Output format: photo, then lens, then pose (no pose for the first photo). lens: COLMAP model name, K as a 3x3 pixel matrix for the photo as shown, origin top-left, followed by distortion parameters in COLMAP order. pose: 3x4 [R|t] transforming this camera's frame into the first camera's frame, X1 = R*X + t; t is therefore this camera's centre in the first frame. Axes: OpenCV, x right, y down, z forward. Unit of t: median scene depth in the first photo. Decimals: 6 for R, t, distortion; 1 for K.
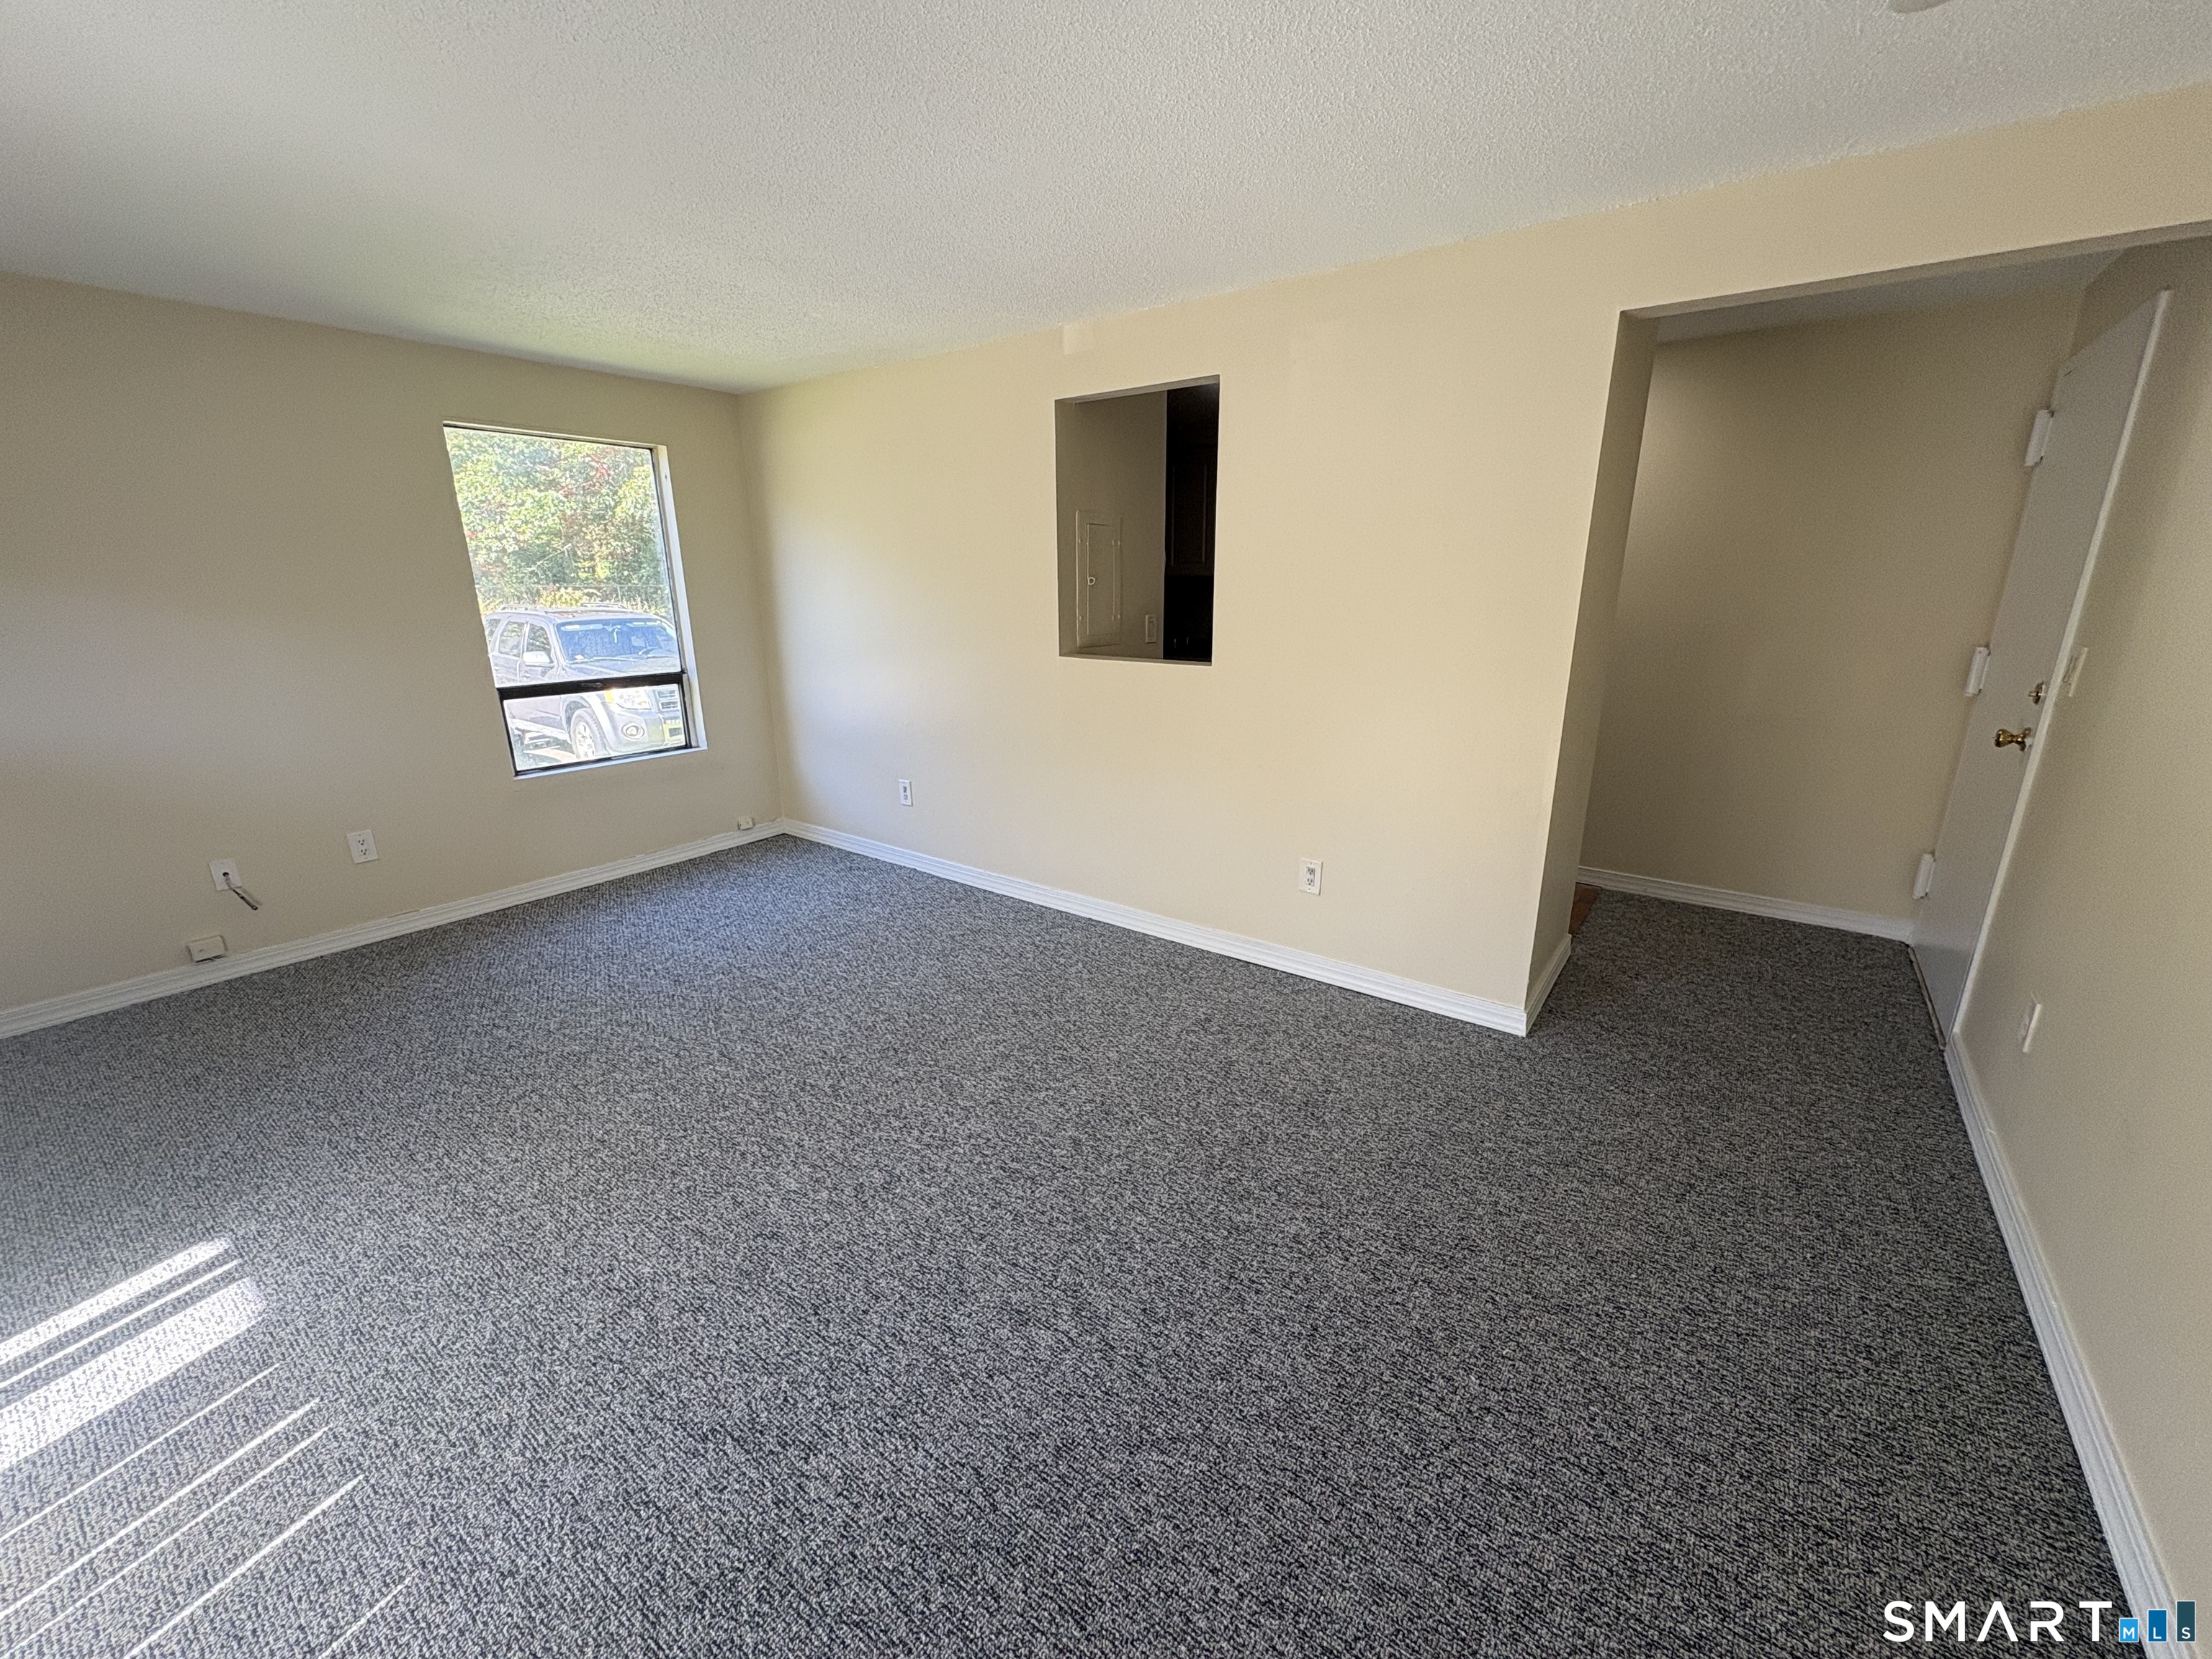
lens RADIAL K [[888.0, 0, 1099.6], [0, 888.0, 831.9], [0, 0, 1]] dist [0.008401, 0.000466]
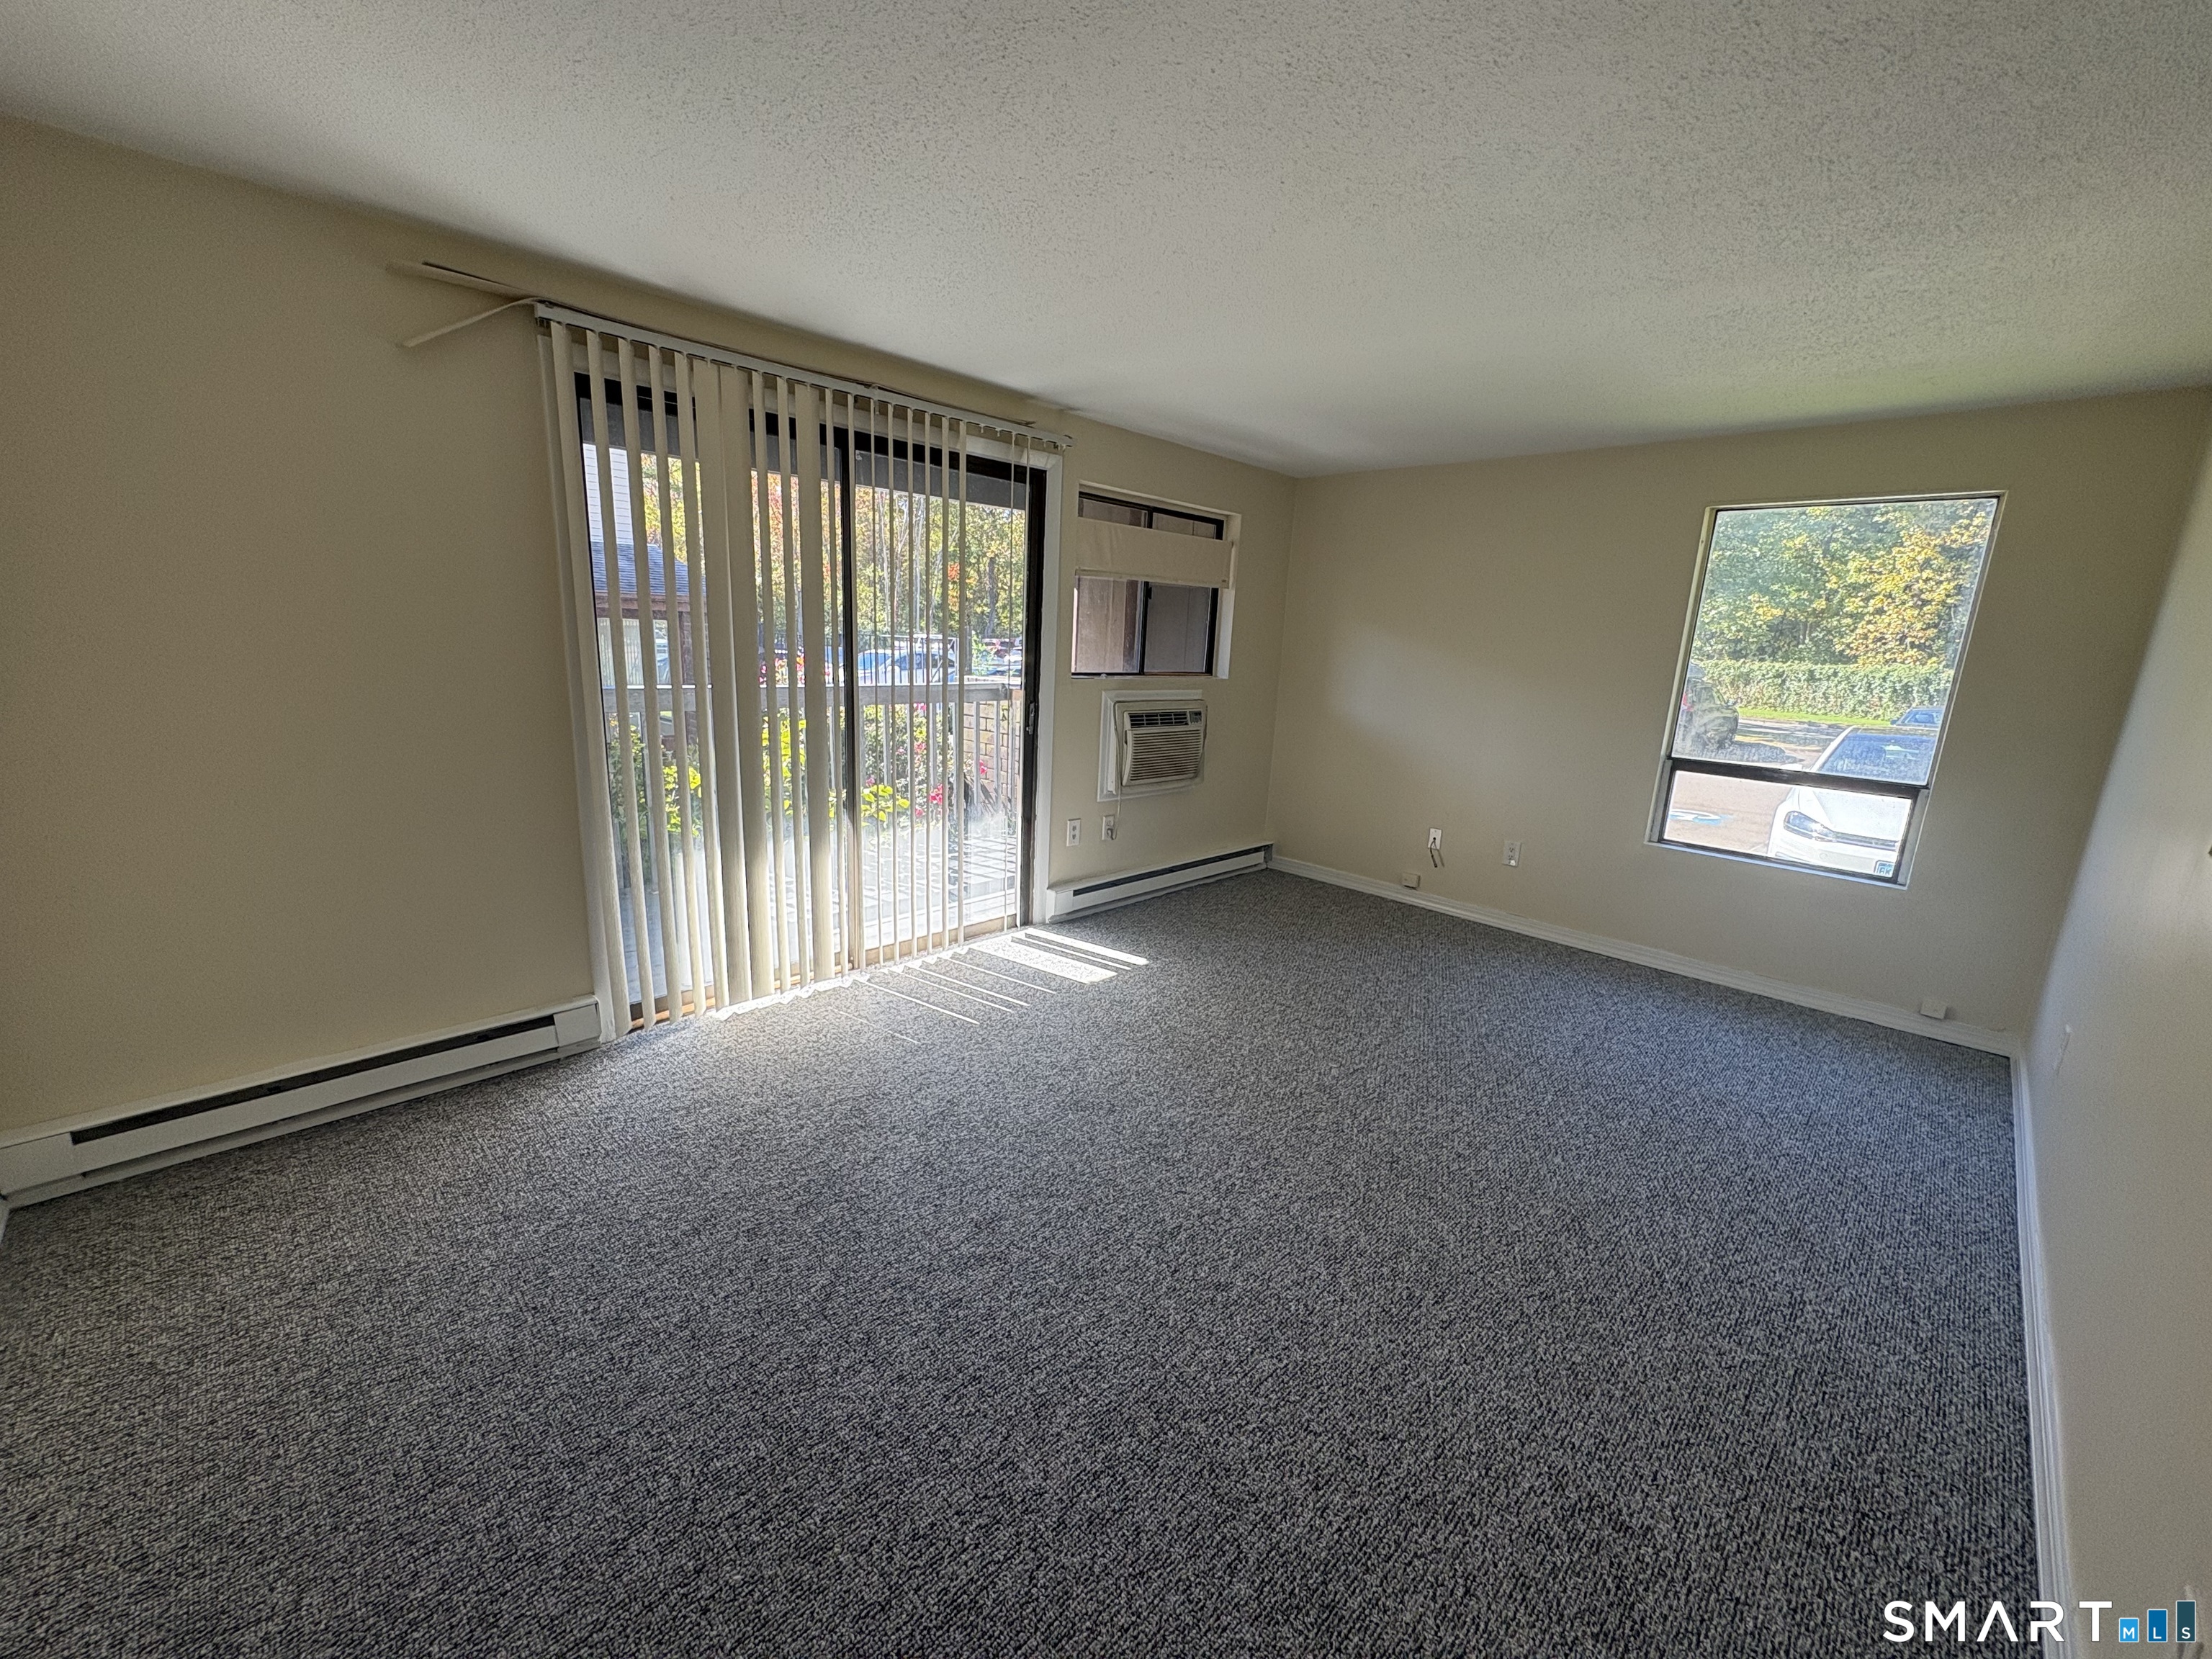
lens RADIAL K [[888.0, 0, 1098.8], [0, 888.0, 829.2], [0, 0, 1]] dist [0.008401, 0.000466]
pose [[-0.147855, 0.216245, -0.965079, 0.507725], [-0.316472, 0.914152, 0.253320, -0.160489], [0.937008, 0.342875, -0.066727, 0.568946]]
